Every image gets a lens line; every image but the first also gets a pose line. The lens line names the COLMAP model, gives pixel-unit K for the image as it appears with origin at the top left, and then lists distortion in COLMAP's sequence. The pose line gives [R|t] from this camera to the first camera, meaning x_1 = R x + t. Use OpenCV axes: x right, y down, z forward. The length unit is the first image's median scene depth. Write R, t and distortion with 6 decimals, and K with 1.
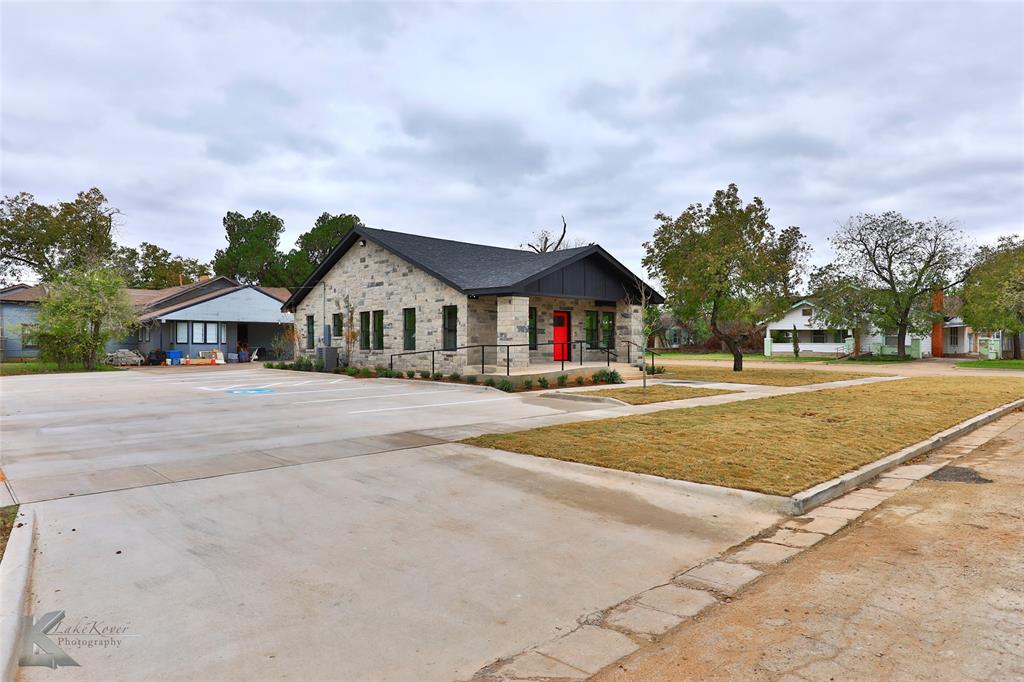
lens RADIAL K [[606.1, 0, 511.7], [0, 606.1, 340.7], [0, 0, 1]] dist [0.035327, -0.001945]
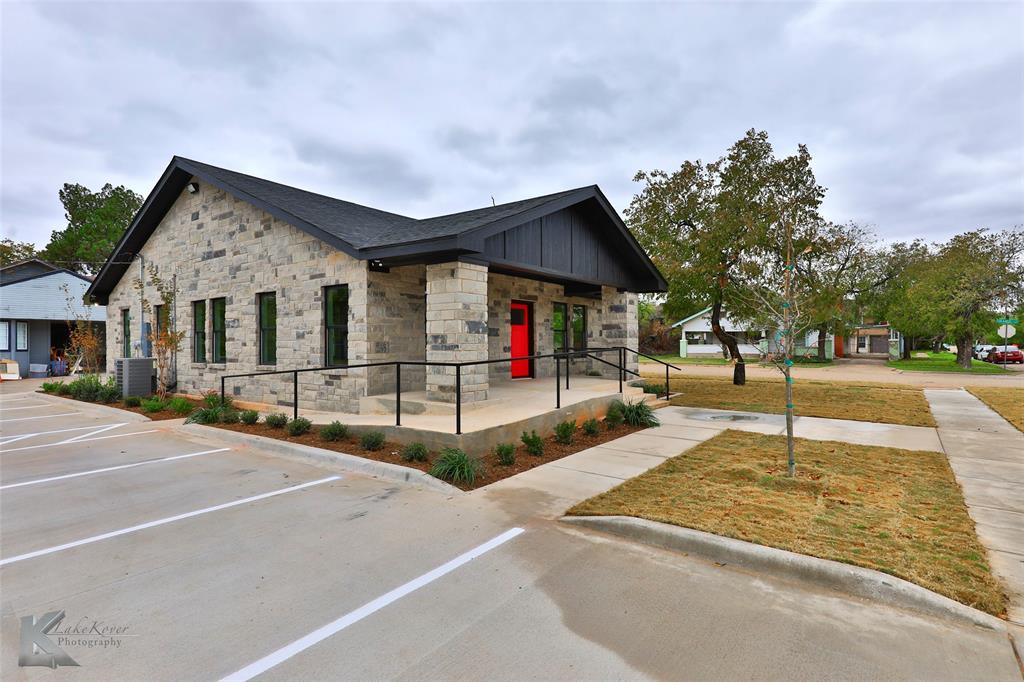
lens RADIAL K [[522.6, 0, 511.5], [0, 522.6, 341.7], [0, 0, 1]] dist [0.033515, 0.000371]
pose [[0.985679, -0.003552, 0.168596, -0.022476], [0.003552, 0.999994, 0.000302, -0.005664], [-0.168596, 0.000301, 0.985685, 0.445469]]
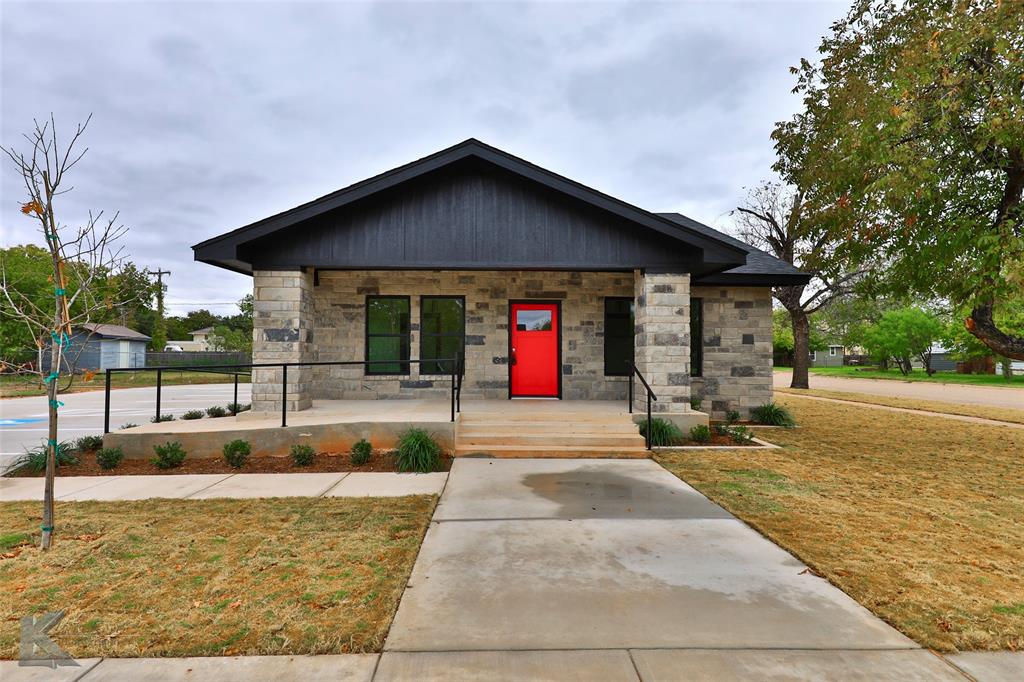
lens RADIAL K [[519.3, 0, 510.2], [0, 519.3, 340.5], [0, 0, 1]] dist [-0.008399, 0.000477]
pose [[0.736779, -0.017905, -0.675896, 0.359937], [-0.001679, 0.999598, -0.028311, -0.002250], [0.676131, 0.021994, 0.736453, 0.651897]]
